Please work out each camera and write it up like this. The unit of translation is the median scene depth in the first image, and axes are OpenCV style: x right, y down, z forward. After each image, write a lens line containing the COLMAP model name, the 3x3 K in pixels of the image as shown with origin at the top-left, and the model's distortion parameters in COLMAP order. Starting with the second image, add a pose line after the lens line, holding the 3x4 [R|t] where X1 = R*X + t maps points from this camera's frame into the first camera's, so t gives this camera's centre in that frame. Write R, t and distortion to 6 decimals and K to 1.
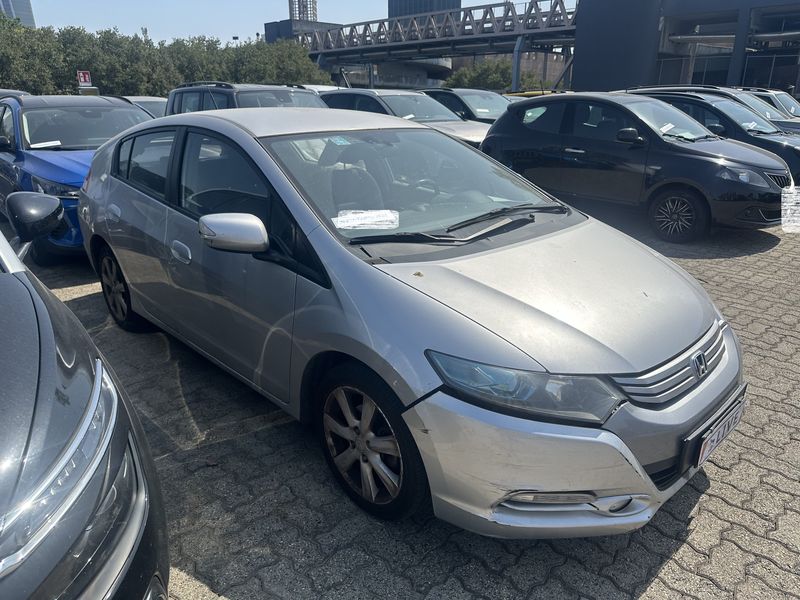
lens RADIAL K [[567.9, 0, 398.6], [0, 567.9, 298.7], [0, 0, 1]] dist [0.002982, -0.009848]
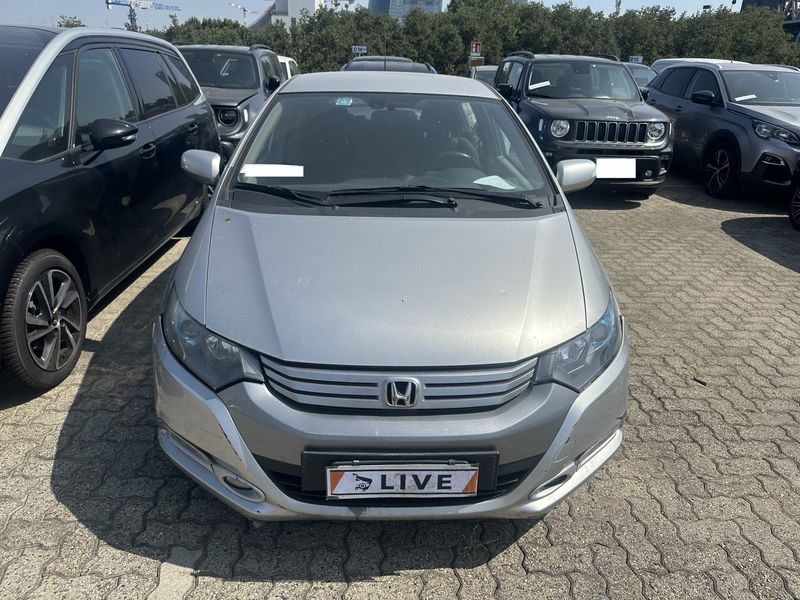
lens RADIAL K [[567.9, 0, 398.1], [0, 567.9, 302.3], [0, 0, 1]] dist [0.002982, -0.009848]
pose [[0.743928, 0.274581, -0.609243, 0.152414], [-0.246872, 0.960116, 0.131269, -0.017583], [0.620988, 0.052750, 0.782043, 0.055098]]
